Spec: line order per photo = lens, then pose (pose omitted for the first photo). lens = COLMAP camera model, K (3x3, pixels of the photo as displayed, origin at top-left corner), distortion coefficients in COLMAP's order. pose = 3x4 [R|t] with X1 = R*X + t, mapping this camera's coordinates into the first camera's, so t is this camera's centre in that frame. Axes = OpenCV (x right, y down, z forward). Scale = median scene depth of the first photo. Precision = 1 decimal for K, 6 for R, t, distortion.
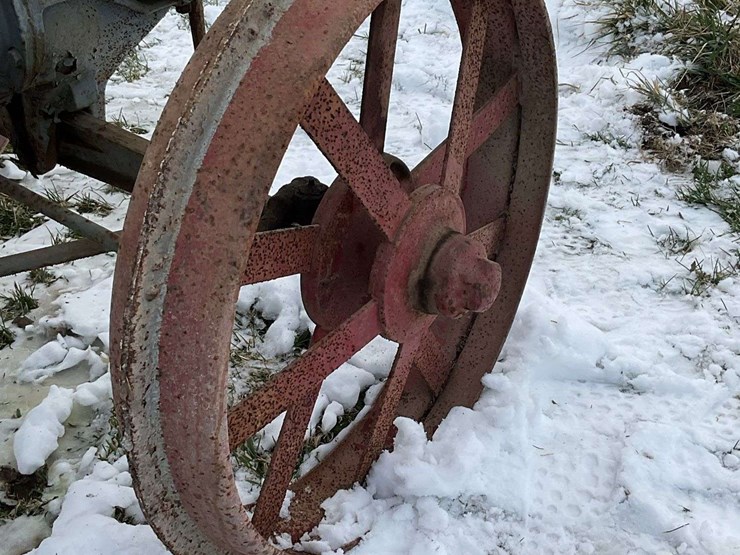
lens RADIAL K [[1062.7, 0, 370.0], [0, 1062.7, 277.5], [0, 0, 1]] dist [0.088197, -0.014433]
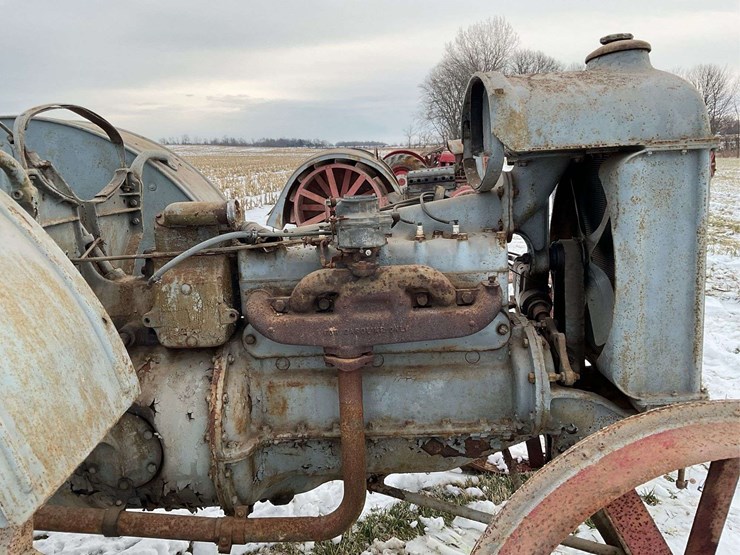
lens RADIAL K [[608.1, 0, 369.1], [0, 608.1, 273.5], [0, 0, 1]] dist [0.085611, -0.136663]
pose [[0.629247, 0.164128, -0.759678, 0.368142], [-0.427459, 0.889418, -0.161909, -0.177584], [0.649097, 0.426612, 0.629821, 0.027322]]
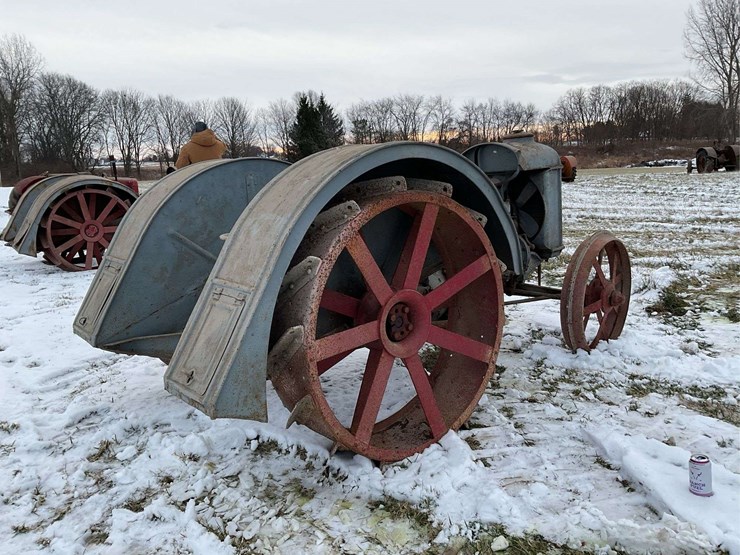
lens RADIAL K [[607.7, 0, 365.8], [0, 607.7, 276.6], [0, 0, 1]] dist [0.090958, -0.168934]
pose [[0.983305, 0.018876, -0.180986, -0.753986], [-0.087065, 0.922174, -0.376849, 1.474366], [0.159787, 0.386315, 0.908421, -2.572779]]
